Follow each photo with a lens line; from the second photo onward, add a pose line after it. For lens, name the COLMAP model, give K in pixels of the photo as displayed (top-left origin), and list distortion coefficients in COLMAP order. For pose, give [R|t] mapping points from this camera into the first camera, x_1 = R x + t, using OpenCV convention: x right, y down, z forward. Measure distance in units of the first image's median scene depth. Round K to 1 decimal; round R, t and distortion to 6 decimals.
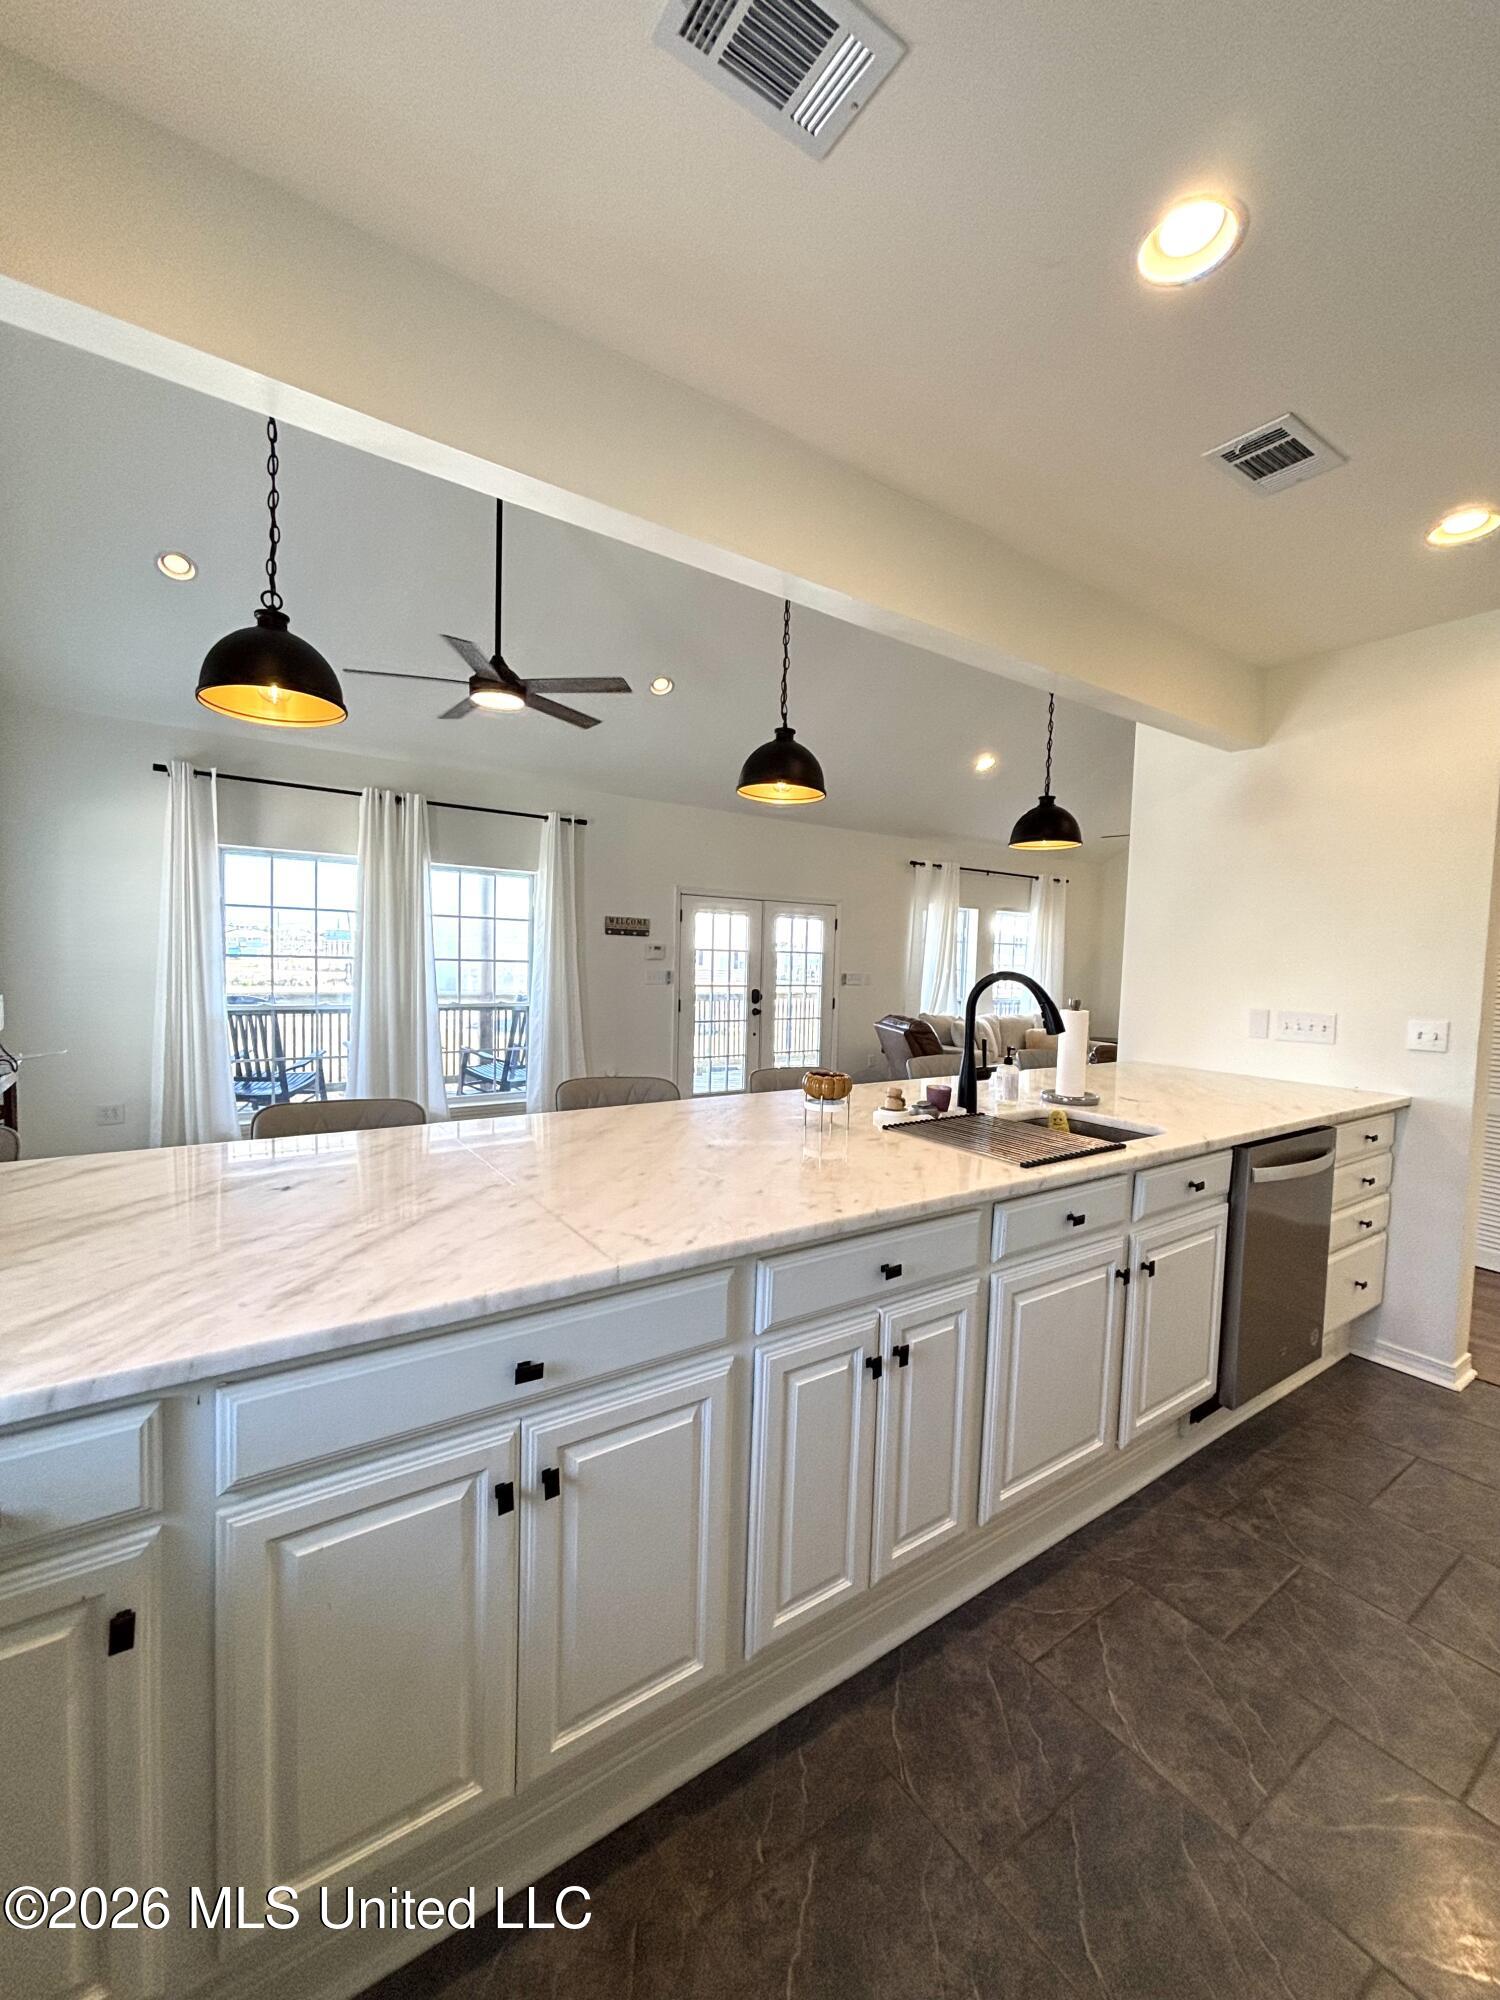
lens RADIAL K [[803.1, 0, 753.8], [0, 803.1, 998.0], [0, 0, 1]] dist [-0.000859, 0.000468]
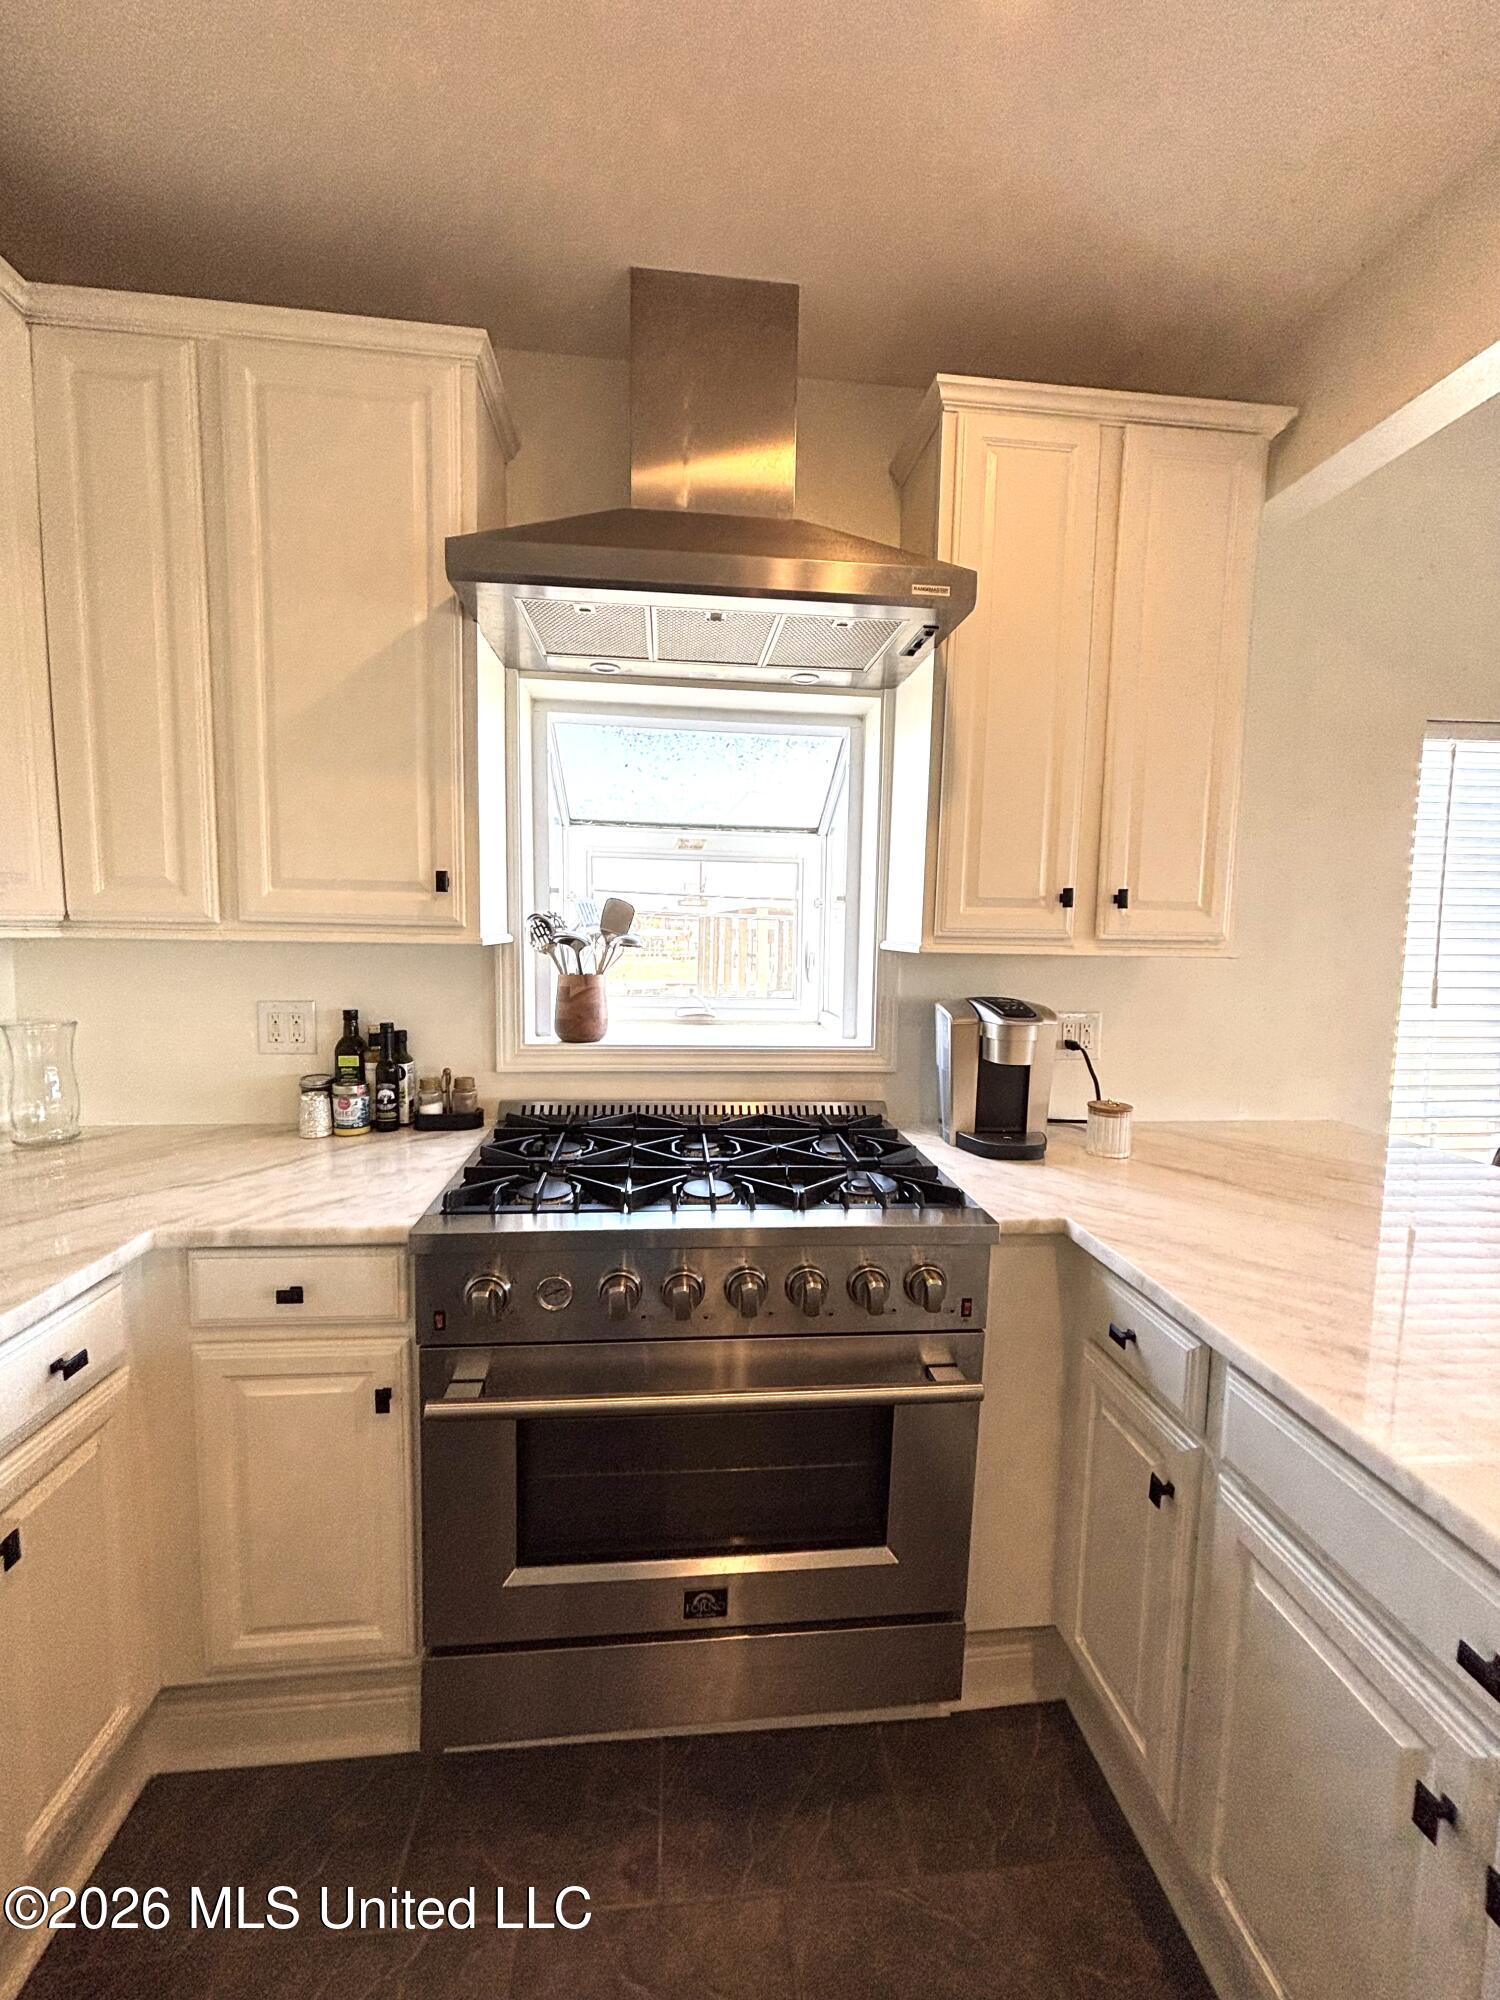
lens RADIAL K [[803.1, 0, 758.7], [0, 803.1, 999.9], [0, 0, 1]] dist [-0.000859, 0.000468]
pose [[-0.474787, 0.037977, -0.879281, 0.238249], [-0.078799, 0.993222, 0.085447, -0.022948], [0.876566, 0.109855, -0.468577, 0.359907]]
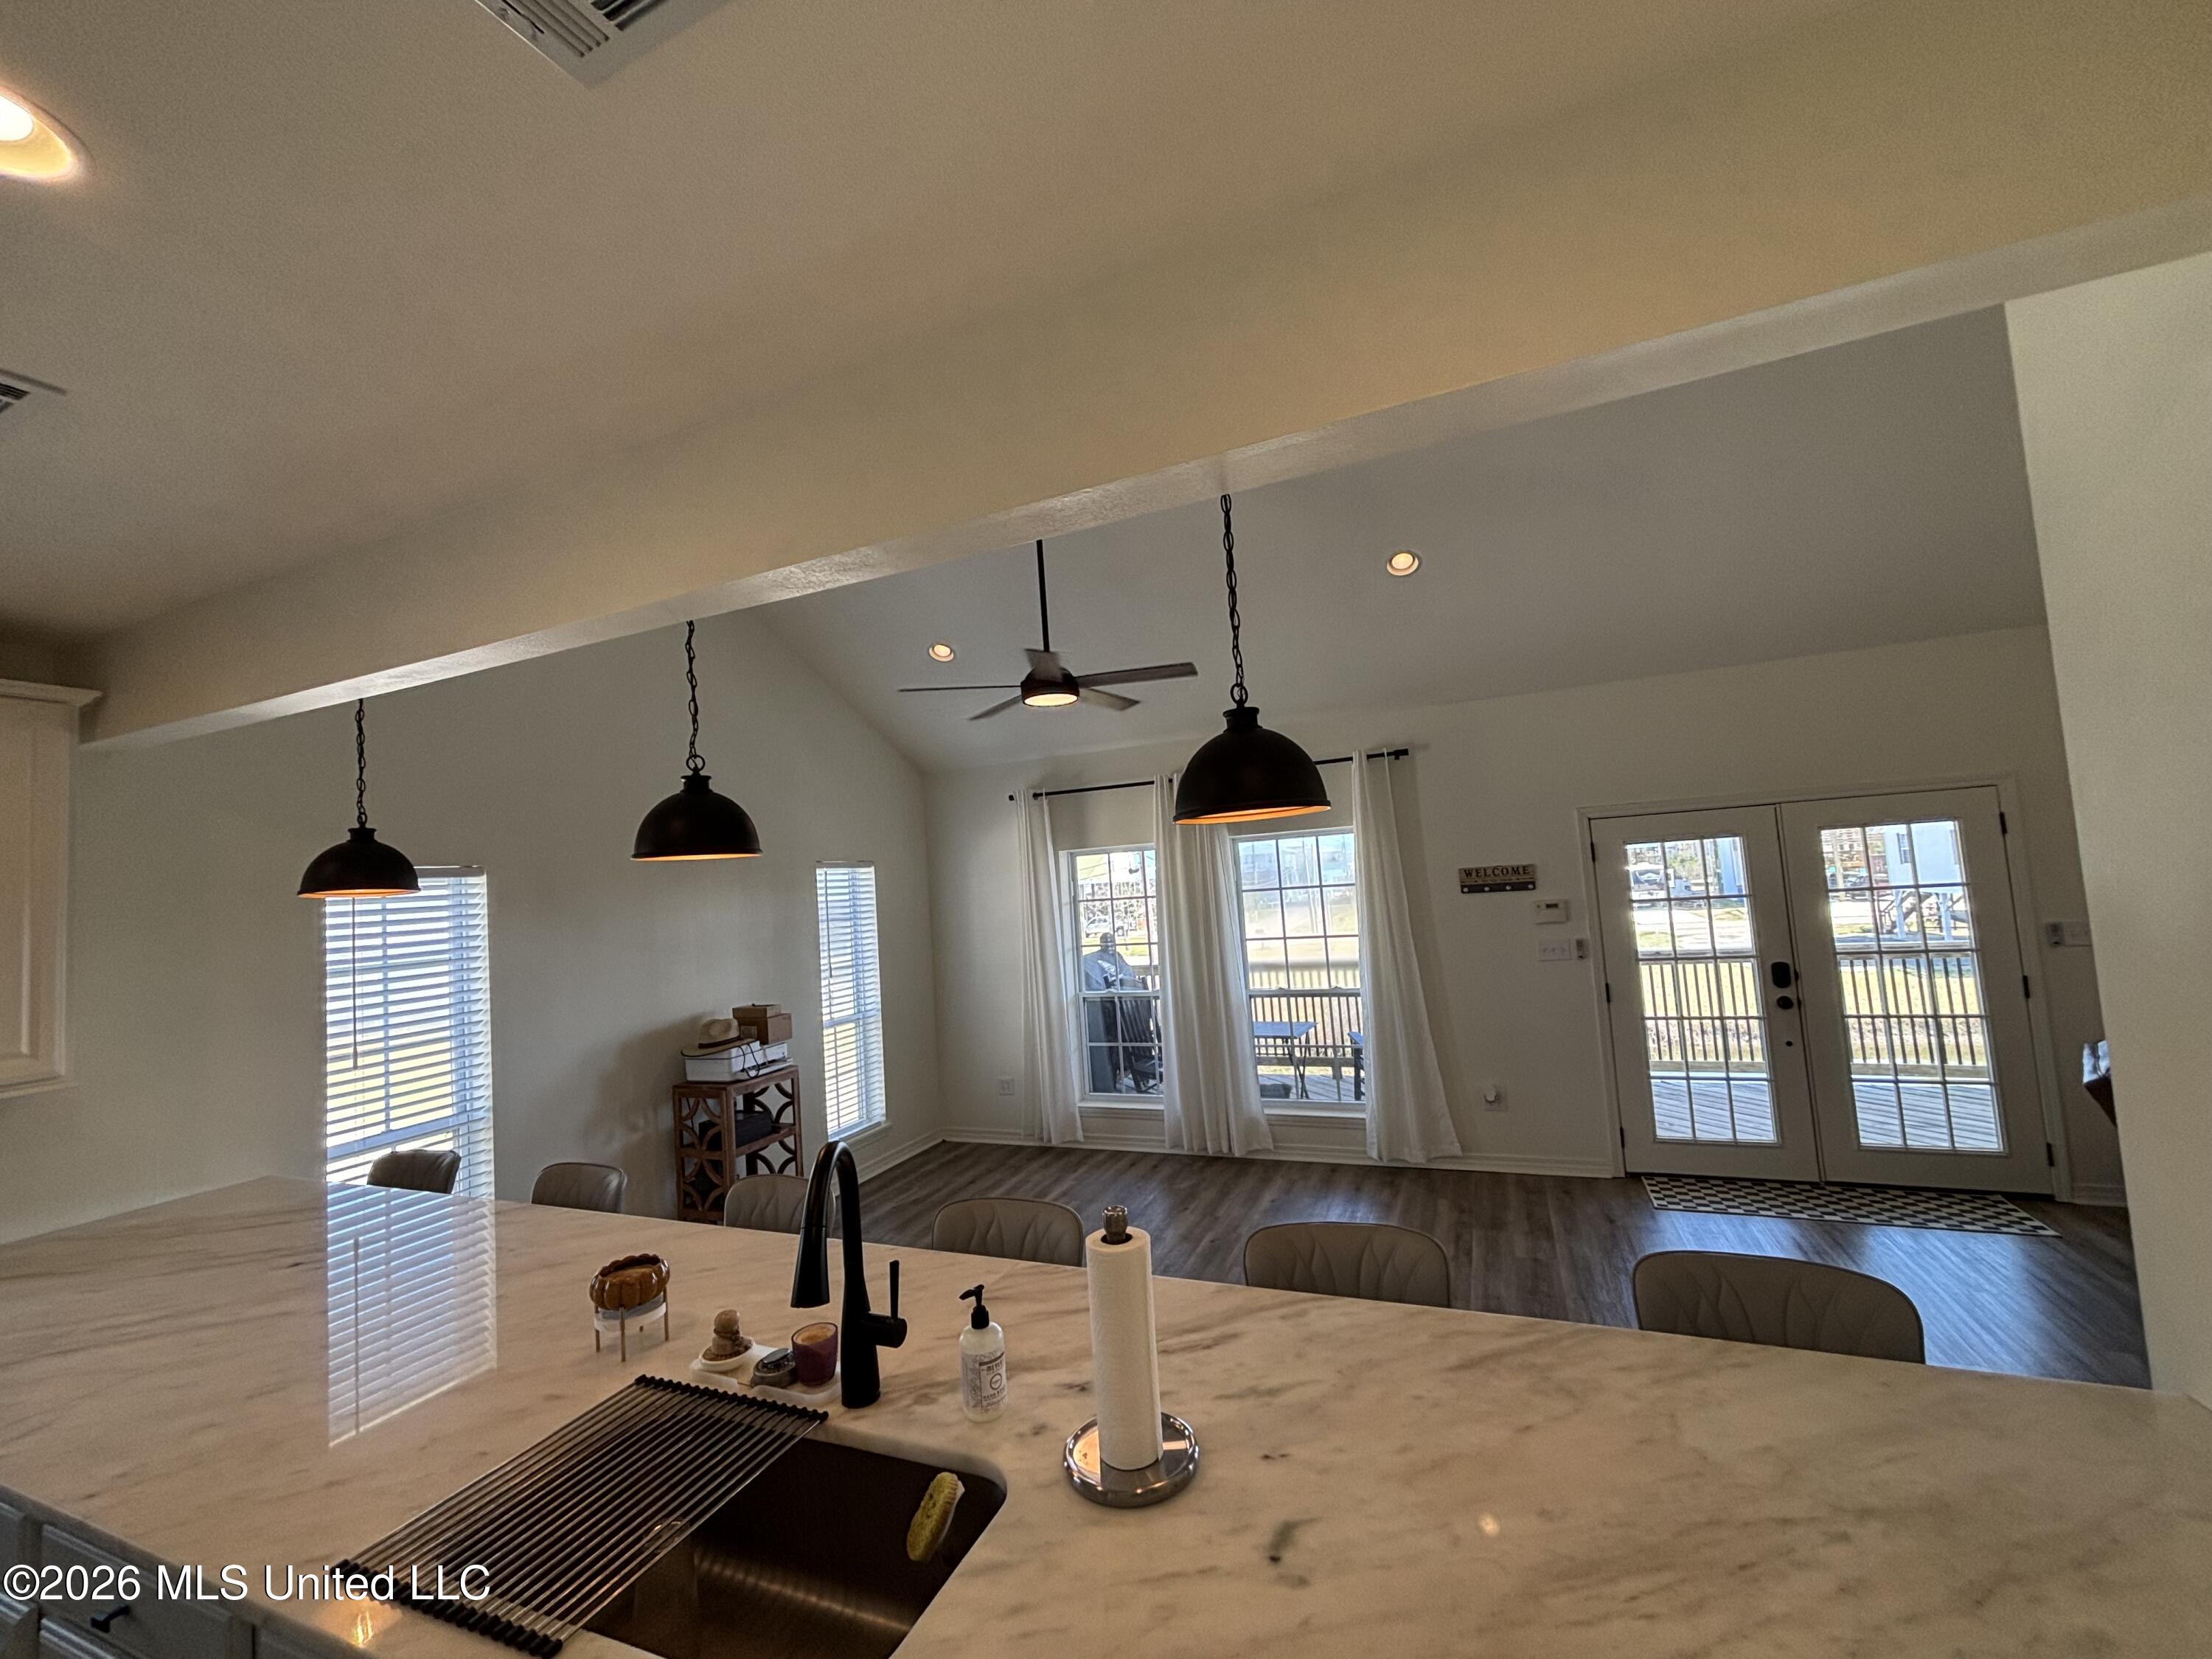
lens RADIAL K [[888.2, 0, 1104.7], [0, 888.2, 827.0], [0, 0, 1]] dist [-0.000859, 0.000468]
pose [[0.528747, -0.121933, -0.839976, 0.940117], [0.040538, 0.992126, -0.118501, -0.164856], [0.847811, 0.028606, 0.529526, 0.863873]]
